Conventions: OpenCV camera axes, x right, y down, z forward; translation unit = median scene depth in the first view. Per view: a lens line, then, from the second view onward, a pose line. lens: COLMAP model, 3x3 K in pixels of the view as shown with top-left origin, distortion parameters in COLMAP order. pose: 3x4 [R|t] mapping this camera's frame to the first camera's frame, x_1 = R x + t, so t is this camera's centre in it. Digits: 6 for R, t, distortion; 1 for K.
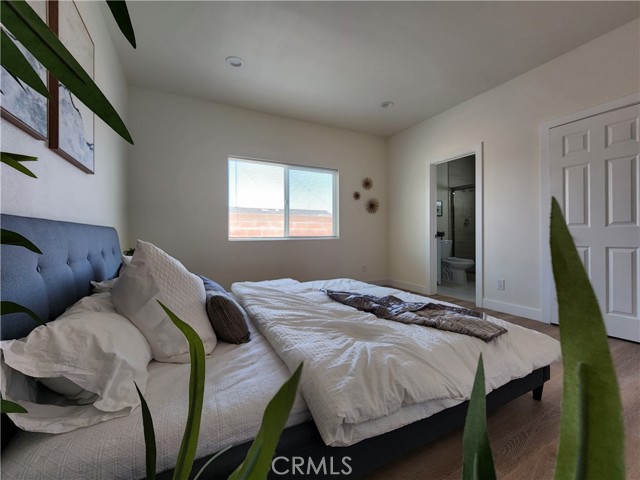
lens RADIAL K [[263.4, 0, 320.6], [0, 263.4, 235.9], [0, 0, 1]] dist [0.000009, 0.000299]
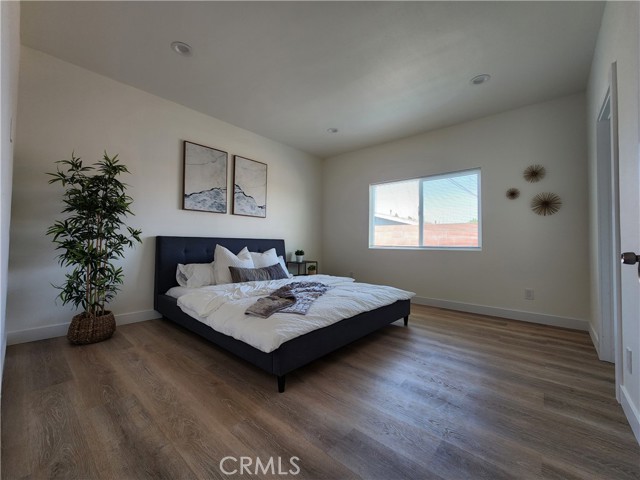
lens RADIAL K [[263.4, 0, 318.7], [0, 263.4, 240.9], [0, 0, 1]] dist [0.000009, 0.000299]
pose [[0.355289, 0.007406, -0.934727, 0.704789], [-0.017299, 0.999849, 0.001347, -0.011470], [0.934596, 0.015691, 0.355364, 0.243069]]
